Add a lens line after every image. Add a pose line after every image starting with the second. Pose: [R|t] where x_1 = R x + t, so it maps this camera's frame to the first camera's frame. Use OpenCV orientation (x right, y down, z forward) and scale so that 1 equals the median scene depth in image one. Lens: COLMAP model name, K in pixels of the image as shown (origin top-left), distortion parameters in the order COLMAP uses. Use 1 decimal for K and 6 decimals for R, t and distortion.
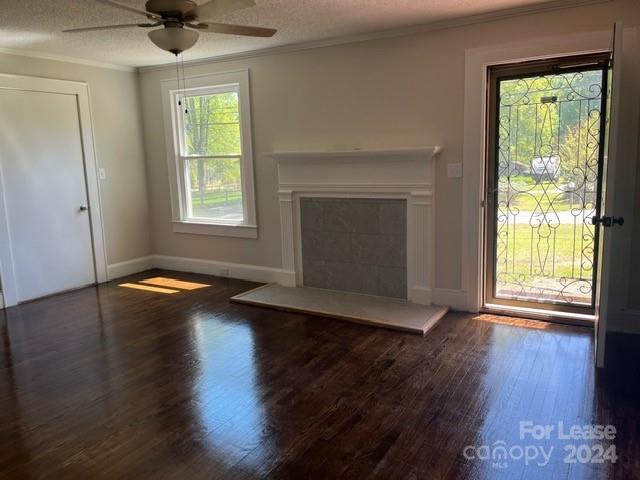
lens RADIAL K [[487.2, 0, 324.5], [0, 487.2, 238.9], [0, 0, 1]] dist [0.046997, -0.041889]
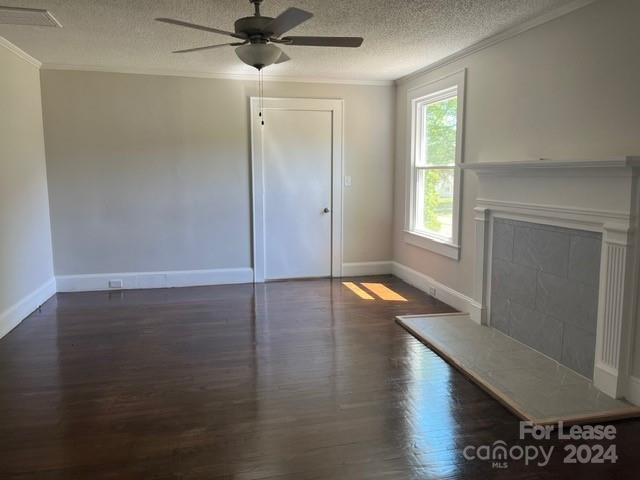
lens RADIAL K [[487.2, 0, 321.6], [0, 487.2, 237.3], [0, 0, 1]] dist [0.046997, -0.041889]
pose [[0.693226, 0.121759, -0.710361, 0.316036], [-0.138387, 0.989774, 0.034603, -0.037880], [0.707309, 0.074317, 0.702987, 0.204082]]
